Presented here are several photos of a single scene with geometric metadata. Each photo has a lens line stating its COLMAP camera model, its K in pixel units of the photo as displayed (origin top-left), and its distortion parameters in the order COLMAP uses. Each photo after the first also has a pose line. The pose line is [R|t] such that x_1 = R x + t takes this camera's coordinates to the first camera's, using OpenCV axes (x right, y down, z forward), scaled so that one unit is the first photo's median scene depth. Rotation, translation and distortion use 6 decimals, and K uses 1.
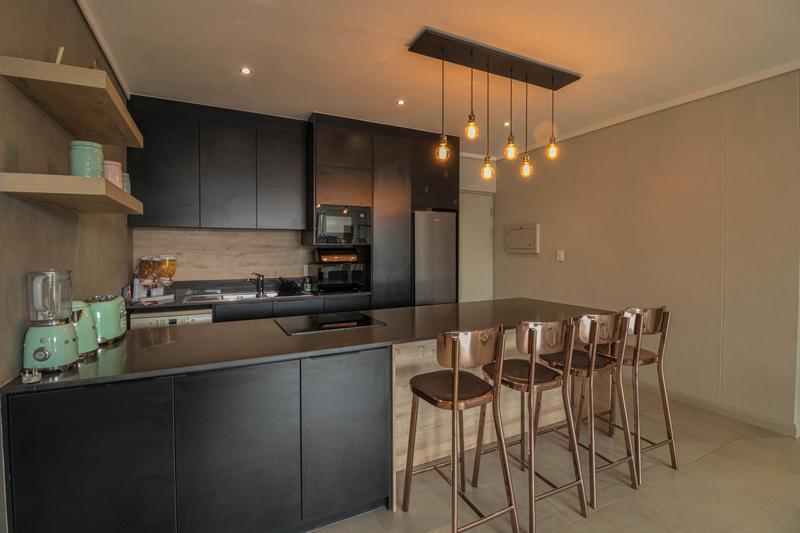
lens RADIAL K [[378.0, 0, 401.2], [0, 378.0, 254.5], [0, 0, 1]] dist [-0.000018, -0.013224]
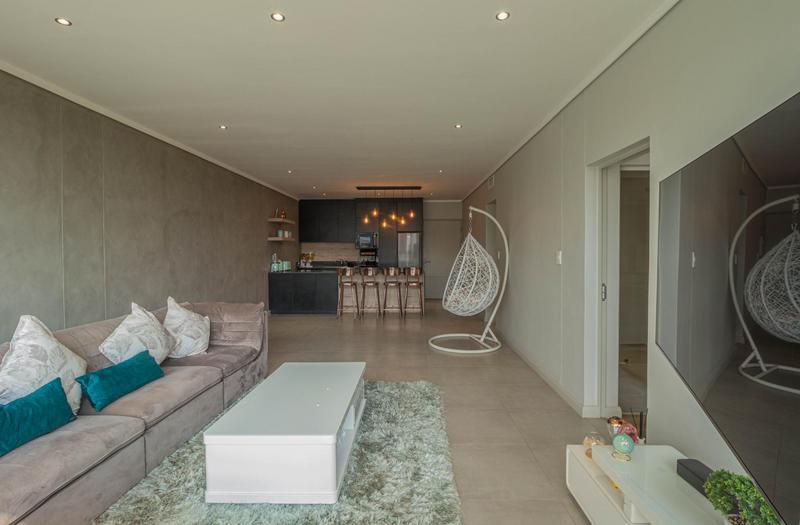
lens RADIAL K [[379.1, 0, 398.3], [0, 379.1, 251.7], [0, 0, 1]] dist [-0.000519, -0.013122]
pose [[0.878494, -0.001024, -0.477752, 1.294996], [-0.002099, 0.999980, -0.006002, 0.014864], [0.477749, 0.006275, 0.878474, -1.184139]]
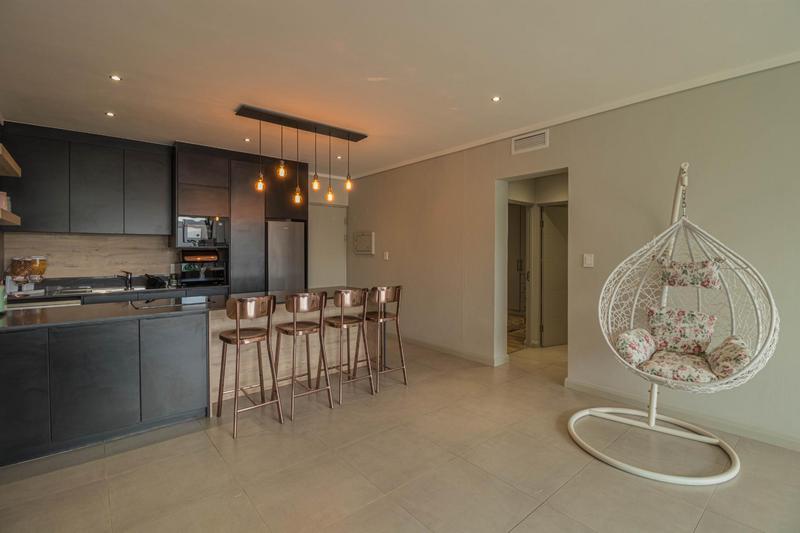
lens RADIAL K [[374.4, 0, 405.9], [0, 374.4, 255.9], [0, 0, 1]] dist [0.001104, -0.012594]
pose [[0.971881, -0.002236, 0.235460, 0.213620], [0.002576, 0.999996, -0.001139, 0.005382], [-0.235456, 0.001713, 0.971883, -0.374290]]
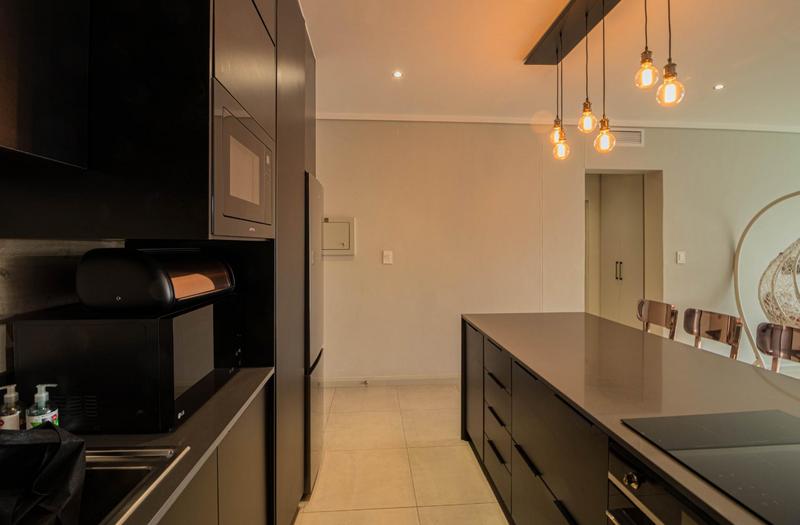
lens RADIAL K [[379.1, 0, 398.3], [0, 379.1, 251.7], [0, 0, 1]] dist [-0.000519, -0.013122]
pose [[0.393751, -0.004878, 0.919204, -0.417612], [0.012660, 0.999920, -0.000117, -0.011146], [-0.919130, 0.011683, 0.393782, 0.783375]]
